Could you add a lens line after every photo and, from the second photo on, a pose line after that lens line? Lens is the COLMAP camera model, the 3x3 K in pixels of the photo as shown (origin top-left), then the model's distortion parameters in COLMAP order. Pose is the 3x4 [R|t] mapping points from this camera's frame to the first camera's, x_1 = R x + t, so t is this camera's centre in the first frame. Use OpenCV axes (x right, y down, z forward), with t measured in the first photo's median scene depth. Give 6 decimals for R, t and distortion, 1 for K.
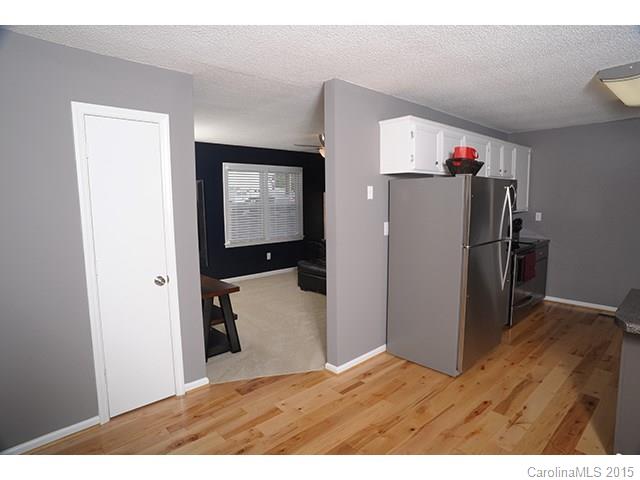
lens RADIAL K [[366.1, 0, 322.4], [0, 366.1, 242.3], [0, 0, 1]] dist [-0.003827, -0.000491]
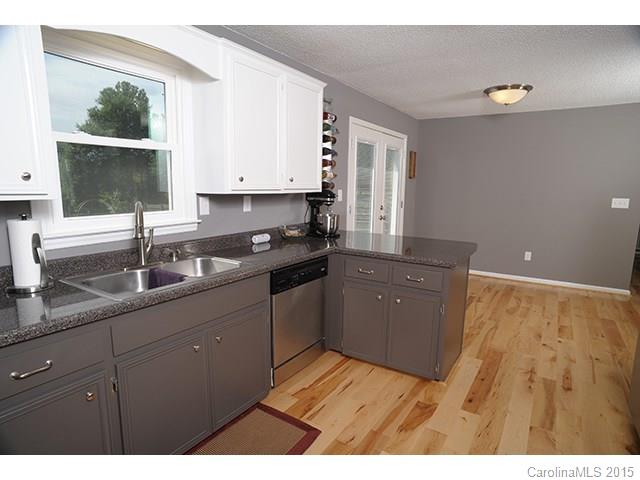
lens RADIAL K [[366.1, 0, 322.4], [0, 366.1, 242.3], [0, 0, 1]] dist [-0.003827, -0.000491]
pose [[-0.972900, 0.028194, -0.229501, 1.241108], [-0.036937, 0.960842, 0.274622, -0.152725], [0.228257, 0.275657, -0.933762, 1.595975]]
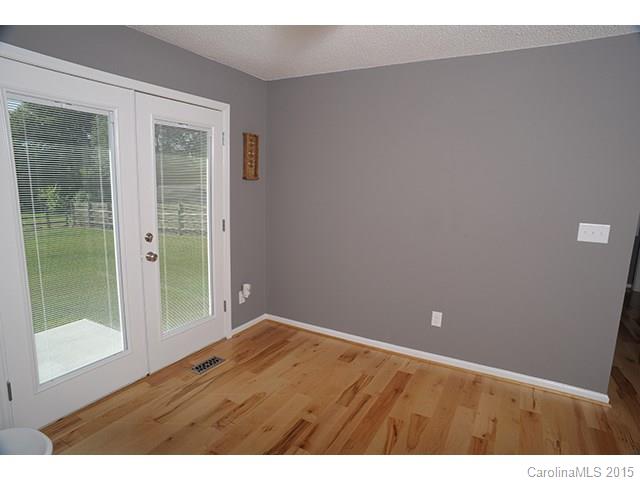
lens RADIAL K [[366.1, 0, 322.4], [0, 366.1, 242.3], [0, 0, 1]] dist [-0.003827, -0.000491]
pose [[-0.961674, 0.024175, -0.273128, 0.445497], [-0.055692, 0.958121, 0.280894, -0.111985], [0.268480, 0.285340, -0.920054, 0.977050]]
